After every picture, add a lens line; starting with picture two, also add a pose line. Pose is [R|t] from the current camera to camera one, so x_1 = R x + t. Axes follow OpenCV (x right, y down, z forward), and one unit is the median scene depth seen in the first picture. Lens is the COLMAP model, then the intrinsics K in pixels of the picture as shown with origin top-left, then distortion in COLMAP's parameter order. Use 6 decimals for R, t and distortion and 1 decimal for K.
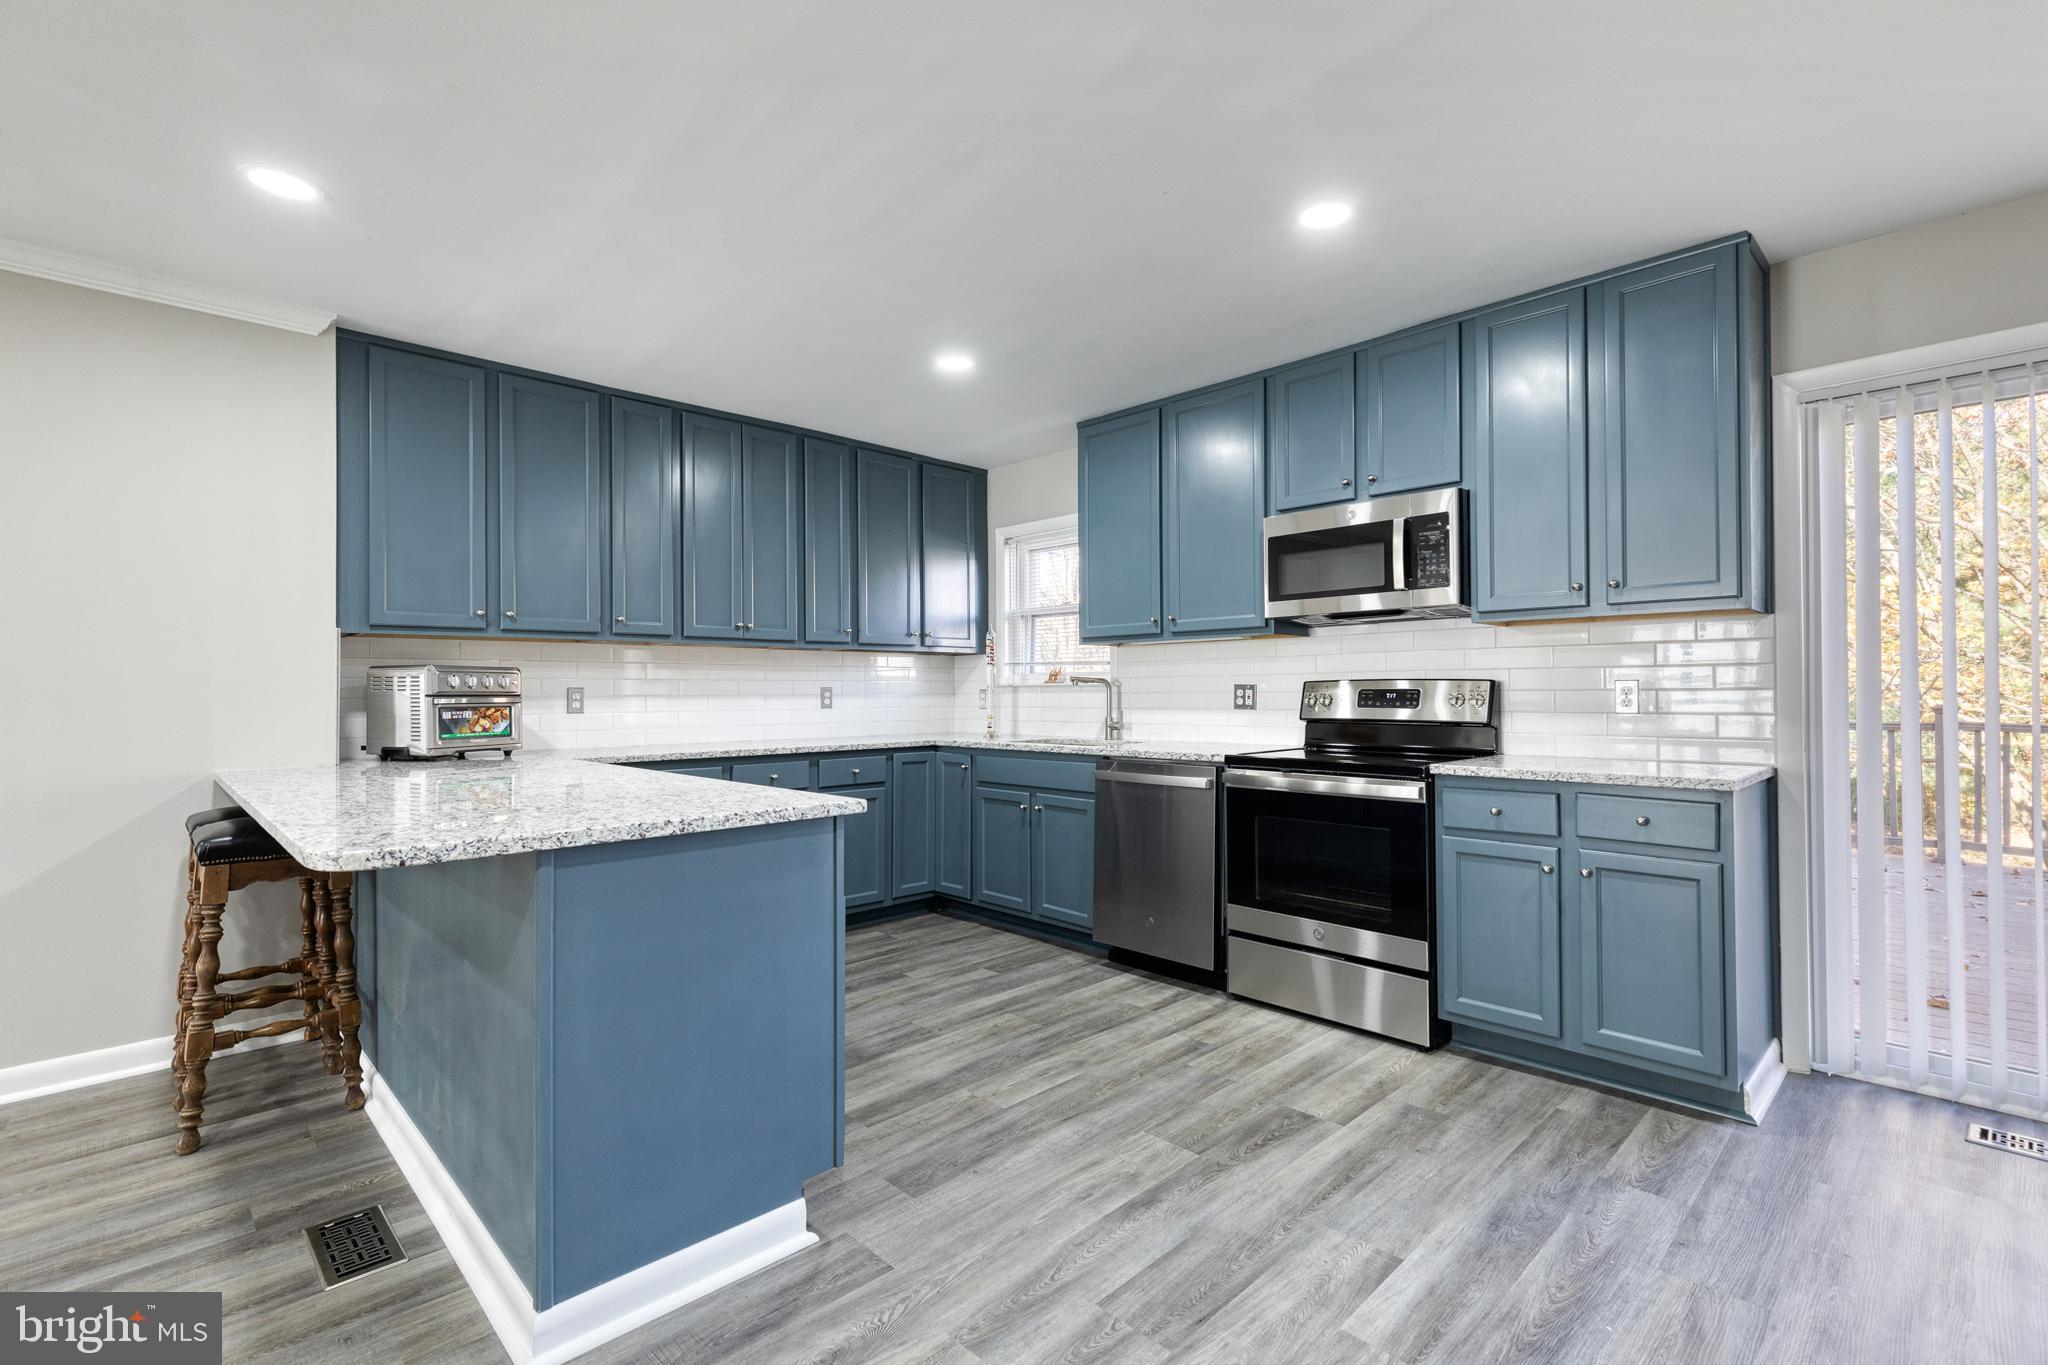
lens RADIAL K [[927.6, 0, 1035.0], [0, 927.6, 677.1], [0, 0, 1]] dist [0.011946, -0.002265]
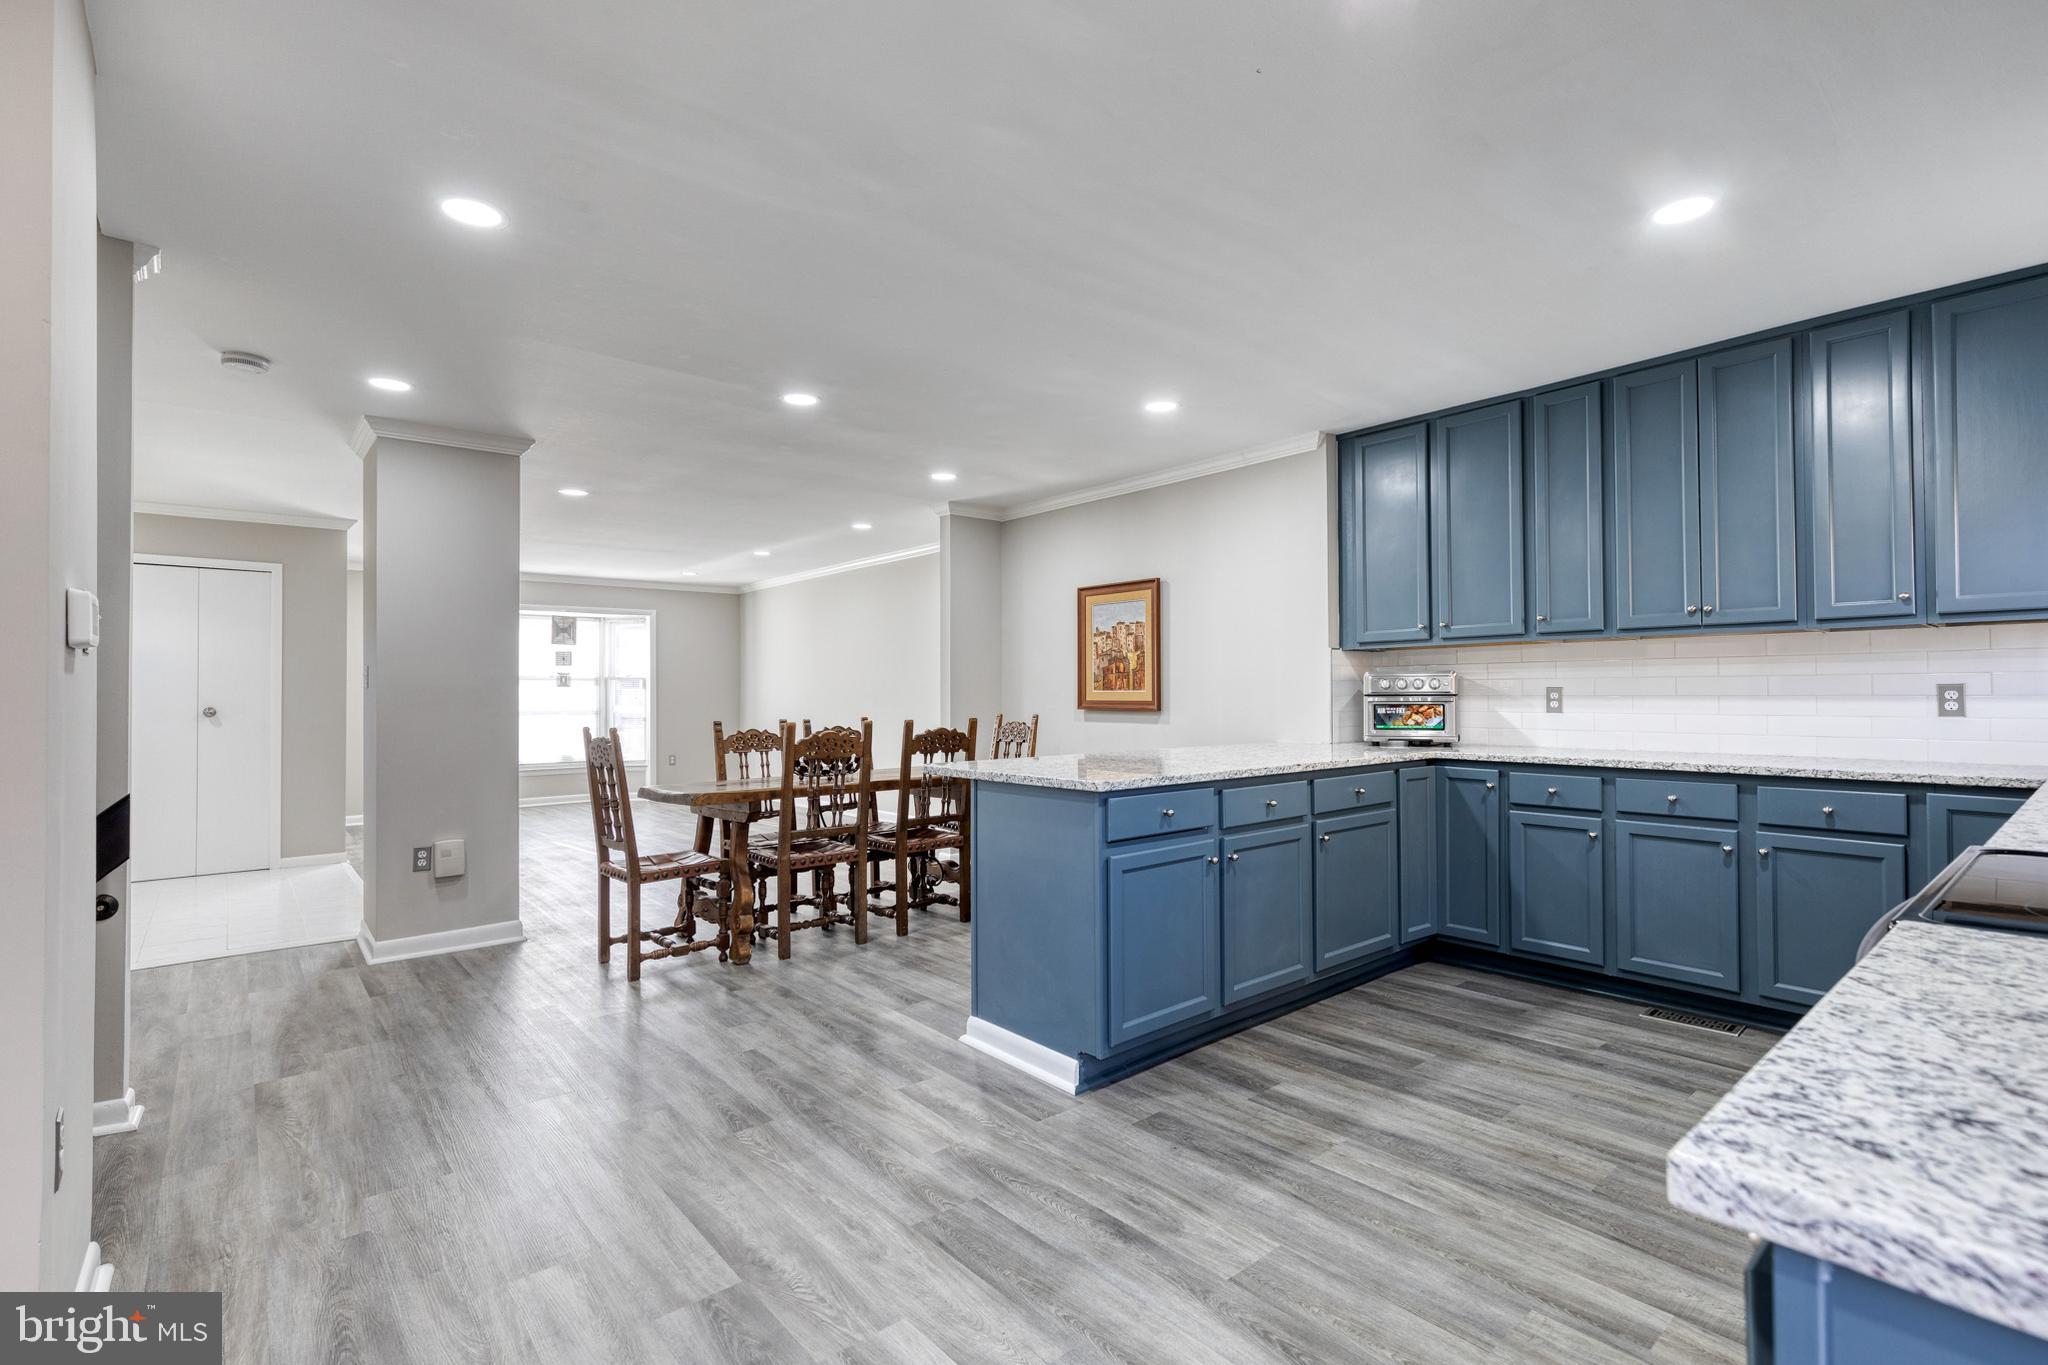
lens RADIAL K [[927.6, 0, 1037.8], [0, 927.6, 682.3], [0, 0, 1]] dist [0.011946, -0.002265]
pose [[-0.061328, -0.004974, -0.998105, 0.747718], [0.024241, 0.999685, -0.006471, -0.001441], [0.997823, -0.024592, -0.061188, 0.675762]]
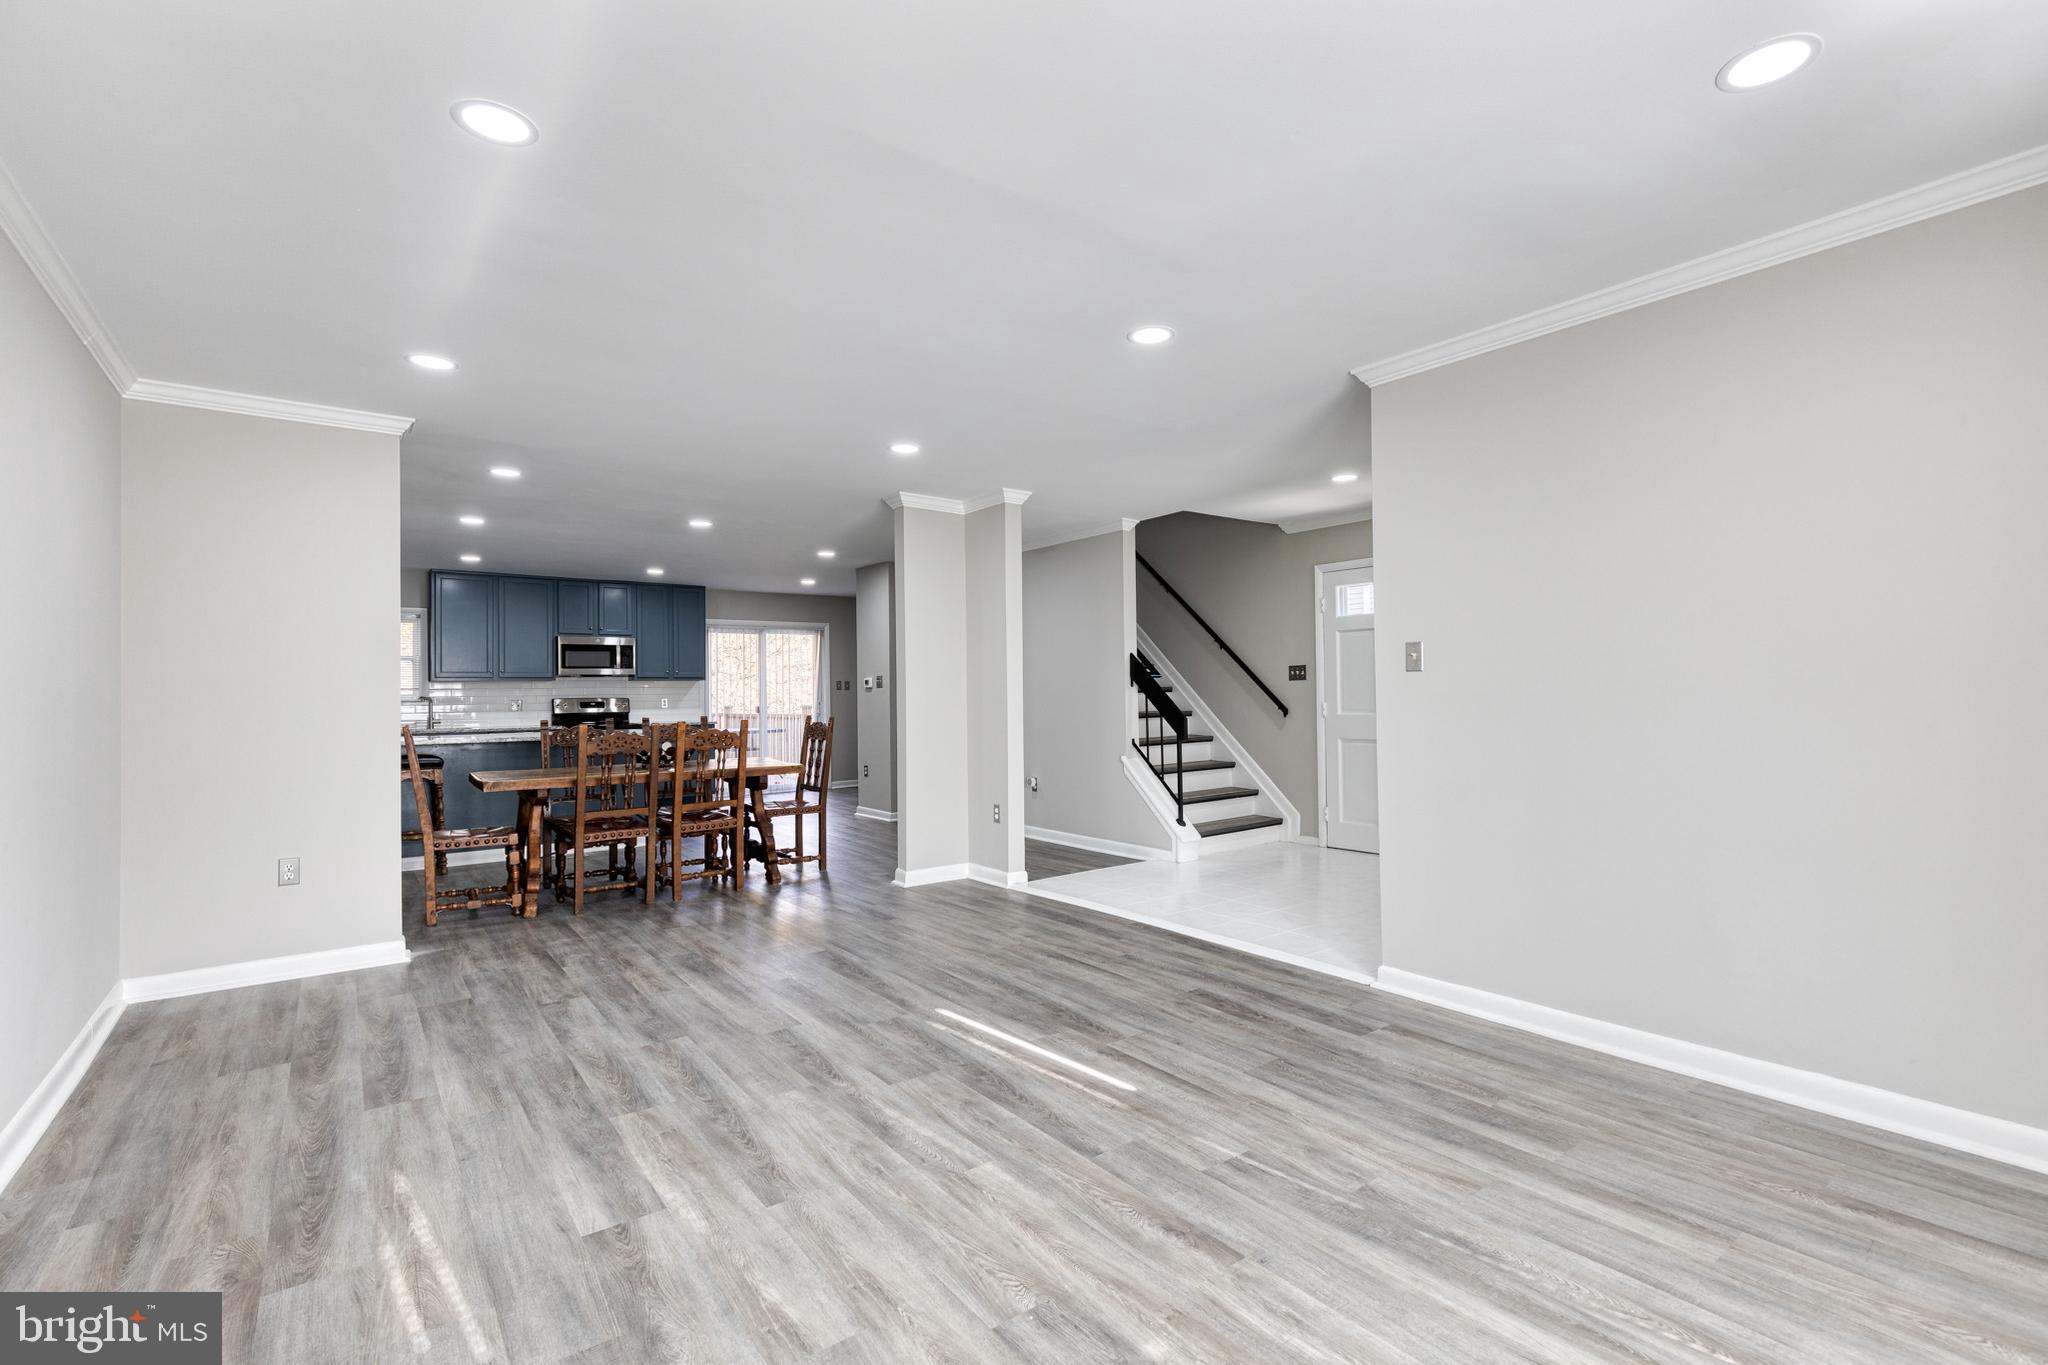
lens RADIAL K [[927.6, 0, 1040.3], [0, 927.6, 672.3], [0, 0, 1]] dist [0.011946, -0.002265]
pose [[0.125683, 0.027118, 0.991700, -2.613222], [-0.002971, 0.999632, -0.026958, -0.003933], [-0.992066, 0.000441, 0.125717, -0.805170]]
